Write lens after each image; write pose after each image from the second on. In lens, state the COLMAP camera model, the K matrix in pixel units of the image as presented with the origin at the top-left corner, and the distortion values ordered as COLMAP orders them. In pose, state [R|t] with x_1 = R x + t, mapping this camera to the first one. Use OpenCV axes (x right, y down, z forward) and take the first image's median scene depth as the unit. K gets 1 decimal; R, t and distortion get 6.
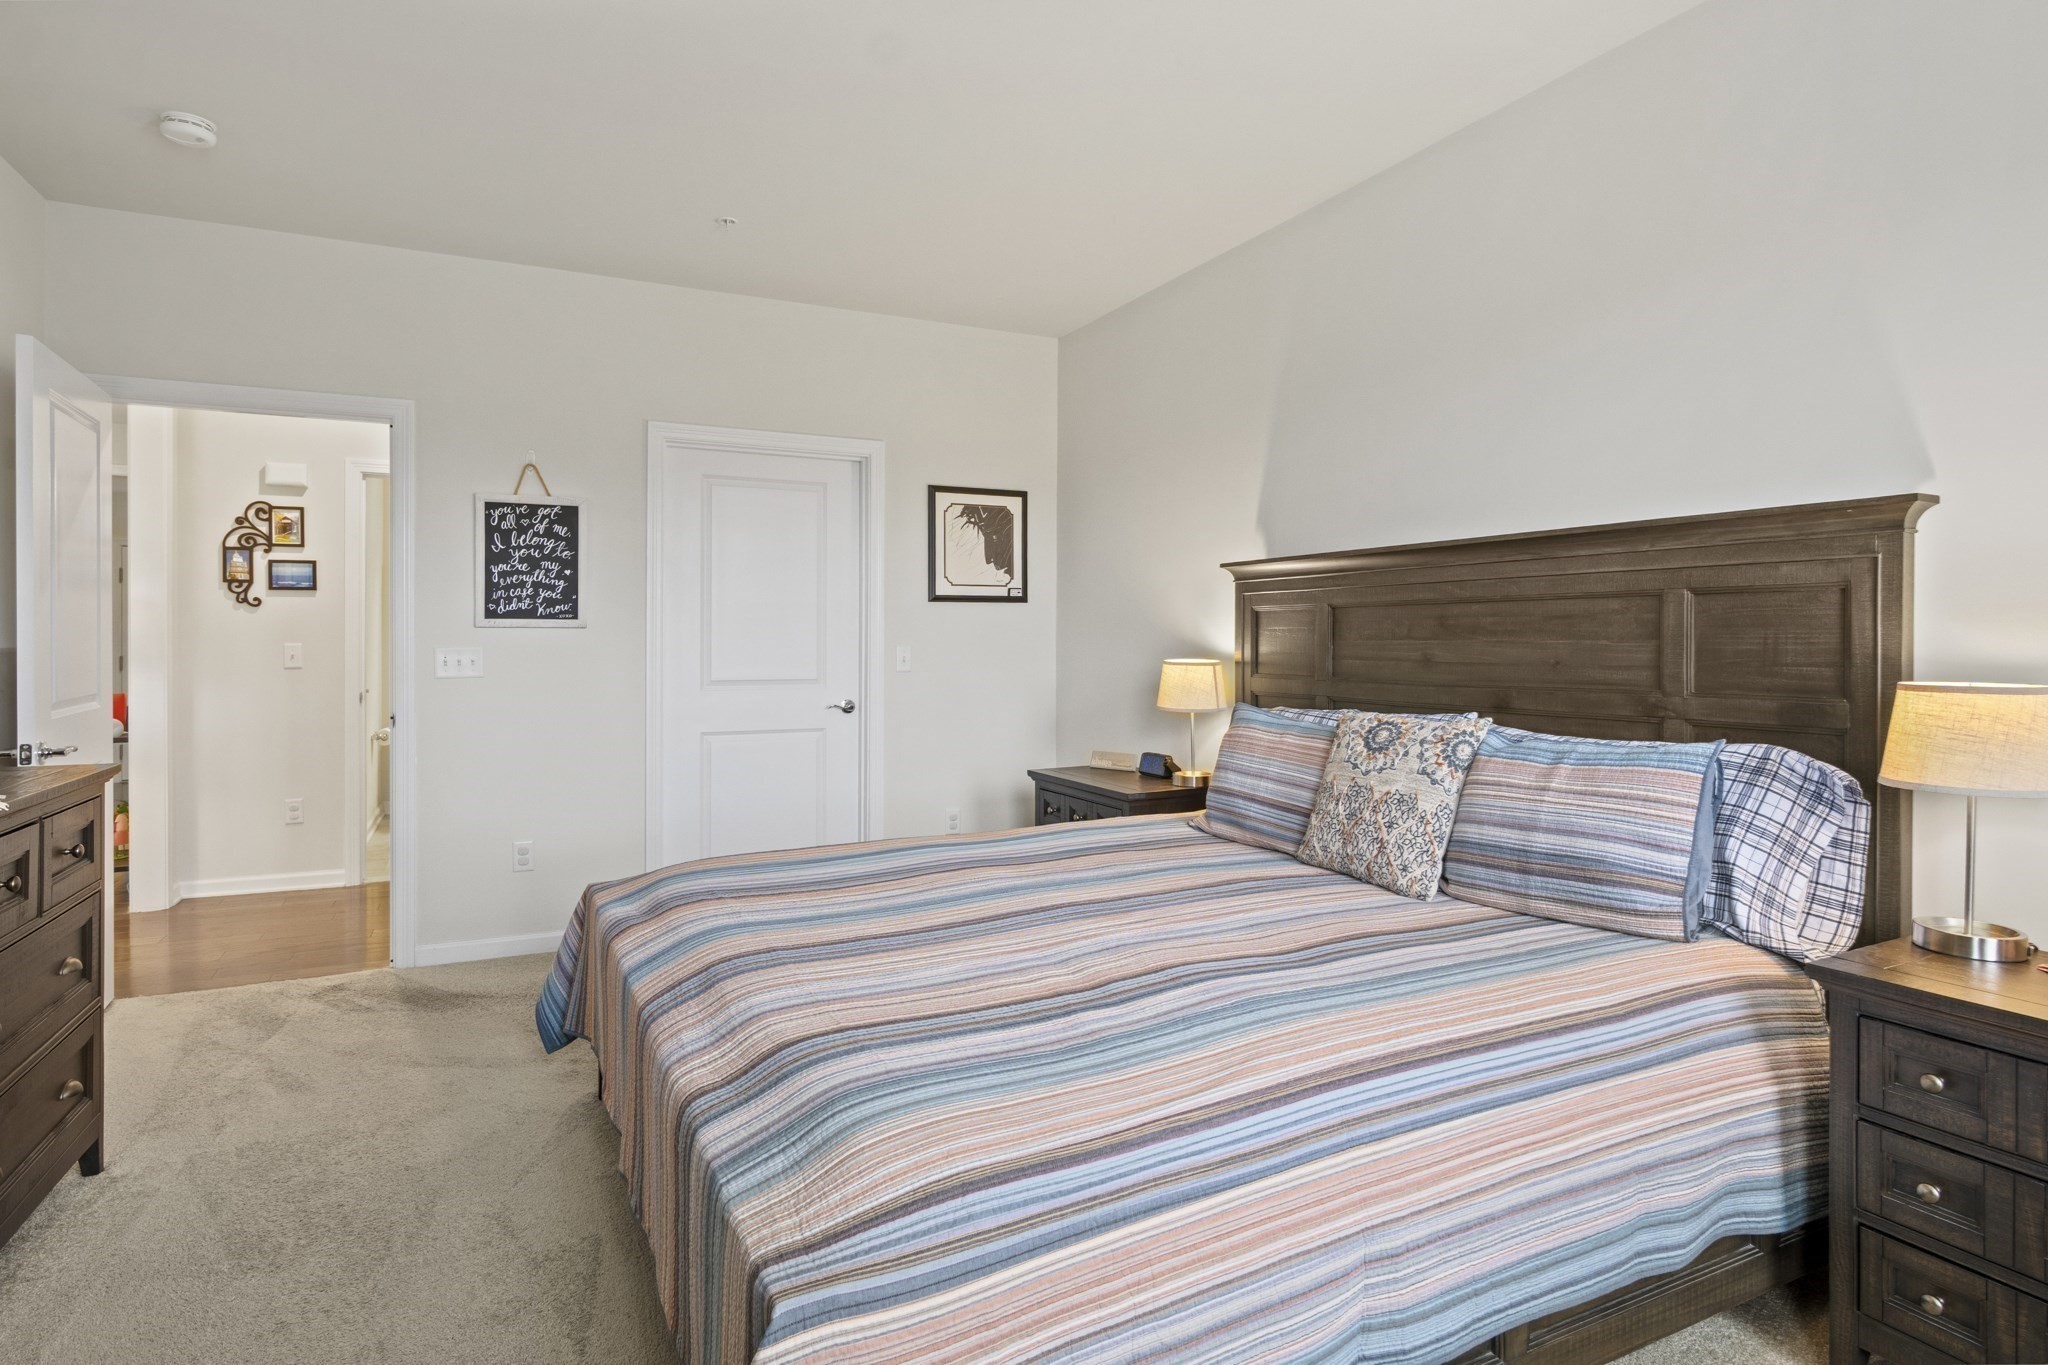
lens RADIAL K [[1072.3, 0, 1020.4], [0, 1072.3, 637.7], [0, 0, 1]] dist [-0.003712, -0.002681]
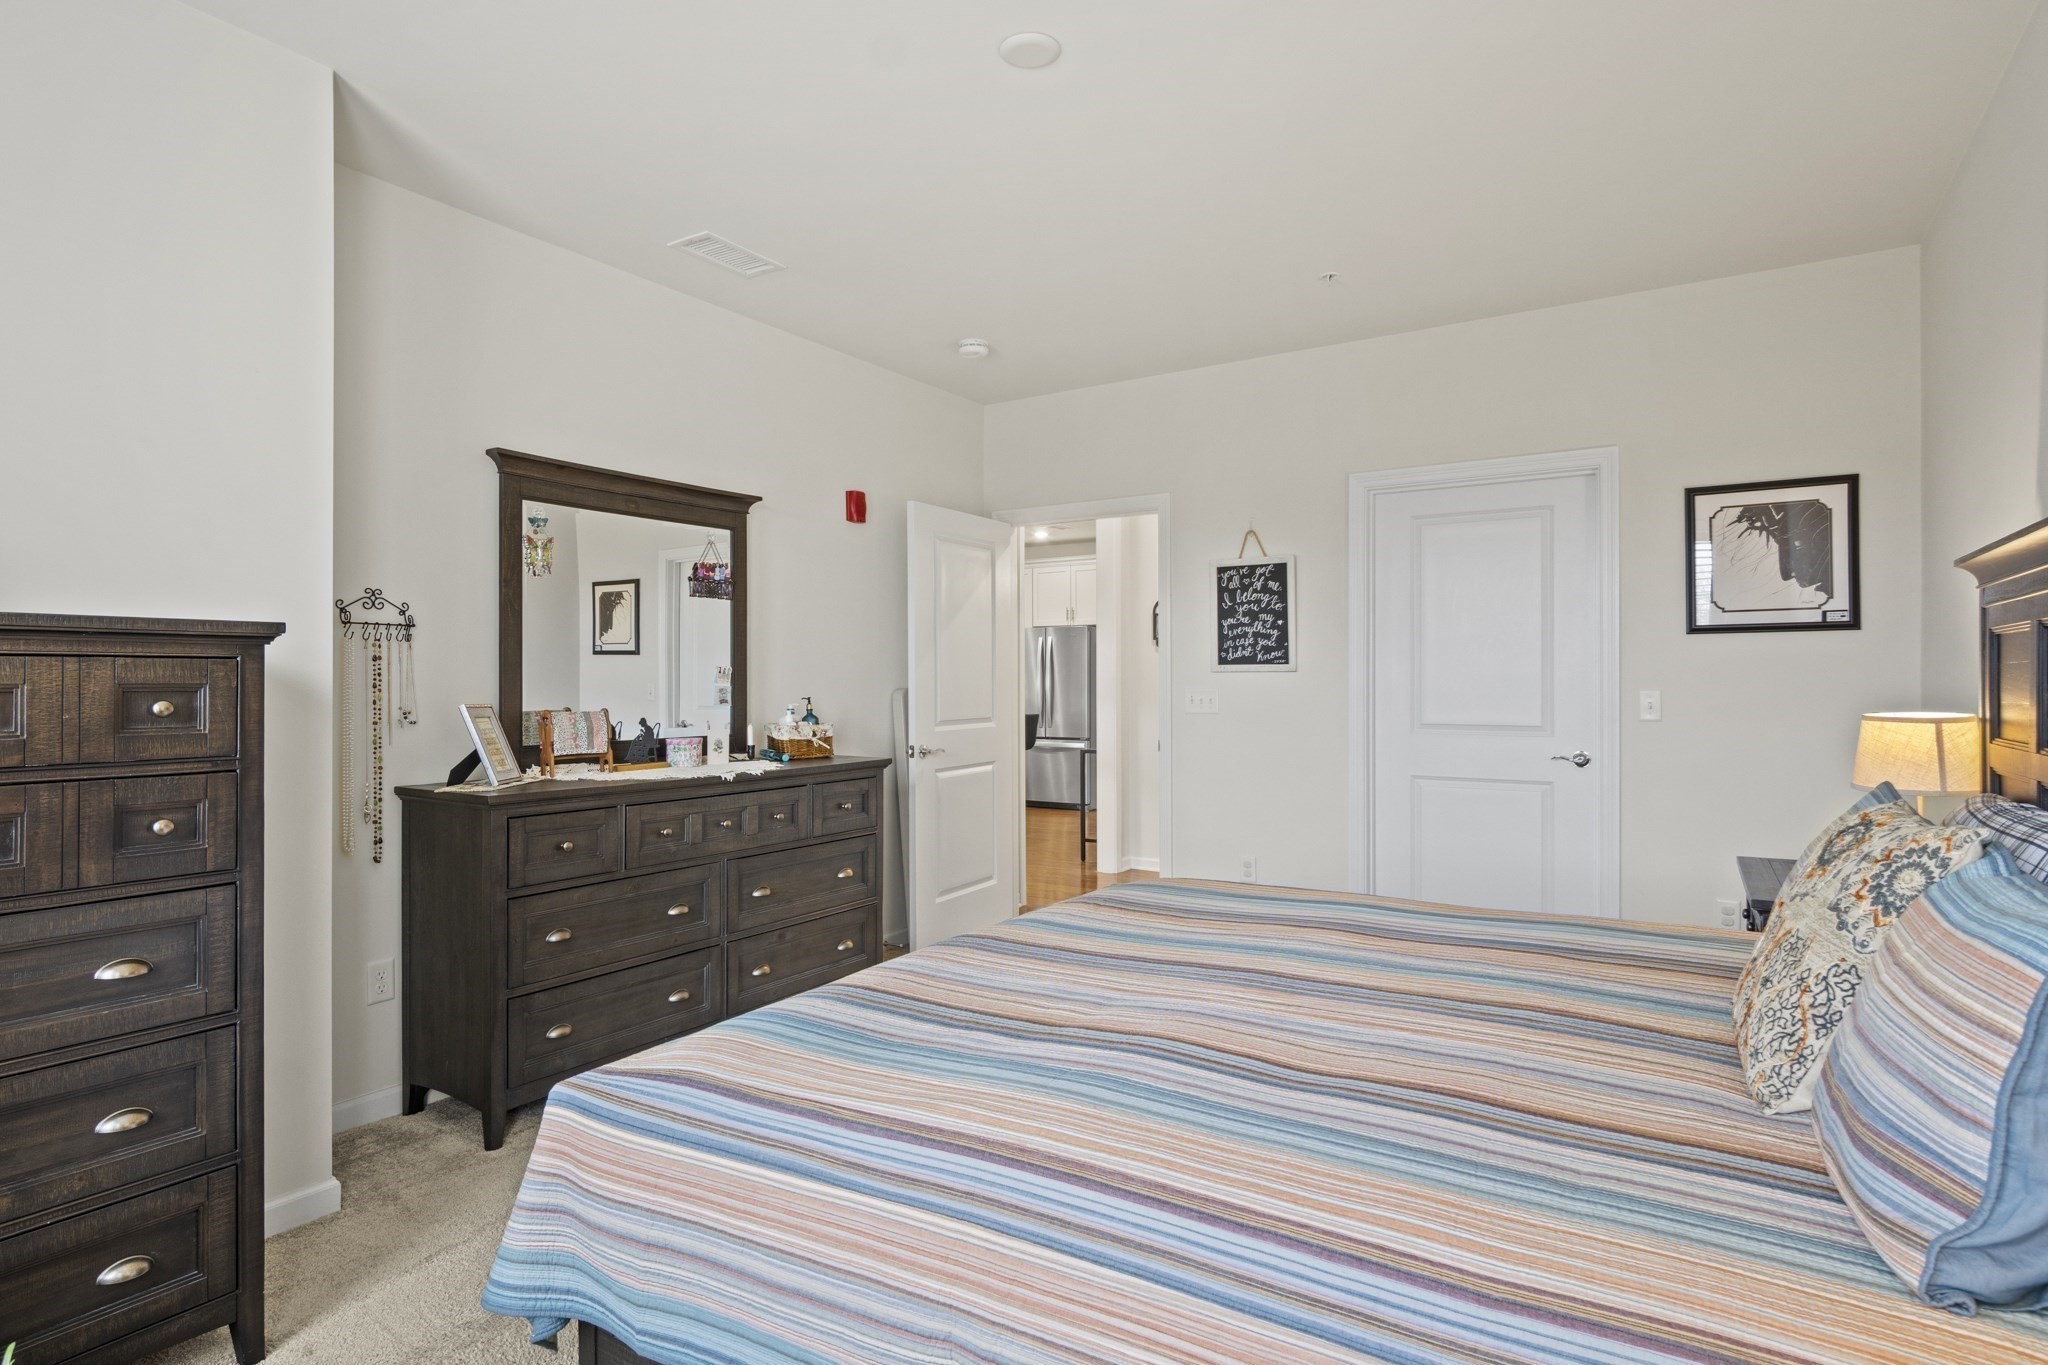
lens RADIAL K [[1072.3, 0, 1029.3], [0, 1072.3, 676.2], [0, 0, 1]] dist [-0.003712, -0.002681]
pose [[0.521837, -0.005905, -0.853025, 0.408788], [0.003758, 0.999982, -0.004624, -0.000530], [0.853037, -0.000792, 0.521850, 0.196634]]
